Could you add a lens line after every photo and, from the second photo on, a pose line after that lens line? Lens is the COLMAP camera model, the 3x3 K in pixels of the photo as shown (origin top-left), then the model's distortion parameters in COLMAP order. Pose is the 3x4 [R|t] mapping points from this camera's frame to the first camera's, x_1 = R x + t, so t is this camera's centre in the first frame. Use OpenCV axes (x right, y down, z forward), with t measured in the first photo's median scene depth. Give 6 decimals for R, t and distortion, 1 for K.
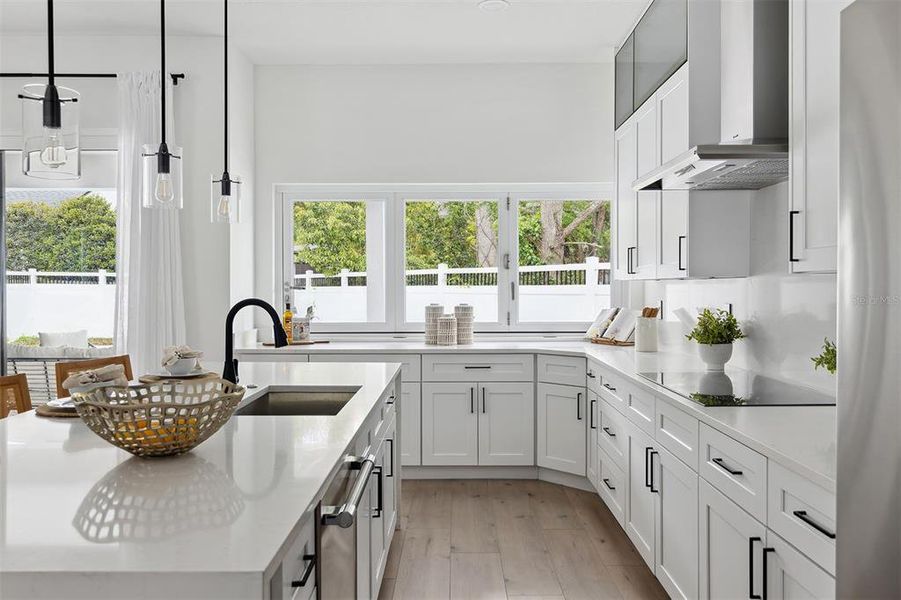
lens RADIAL K [[714.3, 0, 450.5], [0, 714.3, 300.0], [0, 0, 1]] dist [0.000354, -0.000723]
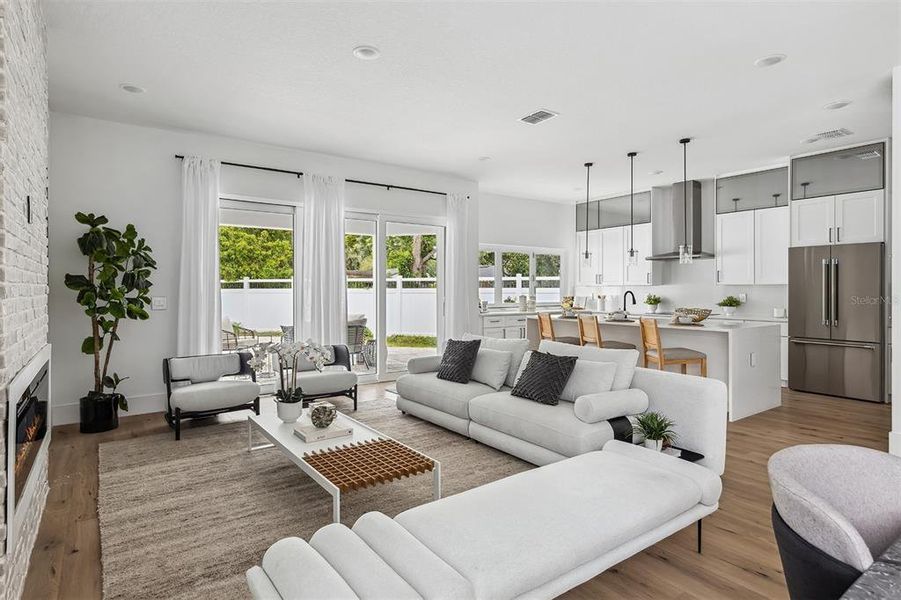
lens RADIAL K [[487.6, 0, 448.5], [0, 487.6, 292.0], [0, 0, 1]] dist [0.001676, -0.000060]
pose [[0.815291, -0.000804, 0.579051, -1.151101], [0.009405, 0.999886, -0.011854, 0.011851], [-0.578975, 0.015111, 0.815205, -0.218706]]
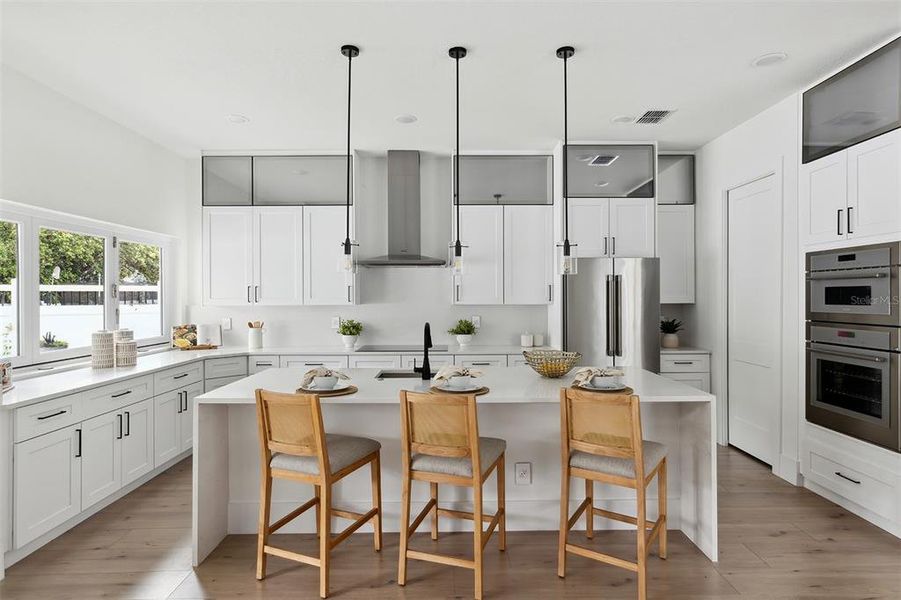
lens RADIAL K [[487.6, 0, 448.5], [0, 487.6, 292.0], [0, 0, 1]] dist [0.001676, -0.000060]
pose [[-0.007325, 0.010694, 0.999916, -0.726101], [0.022928, 0.999682, -0.010524, -0.031379], [-0.999710, 0.022849, -0.007568, 0.457818]]
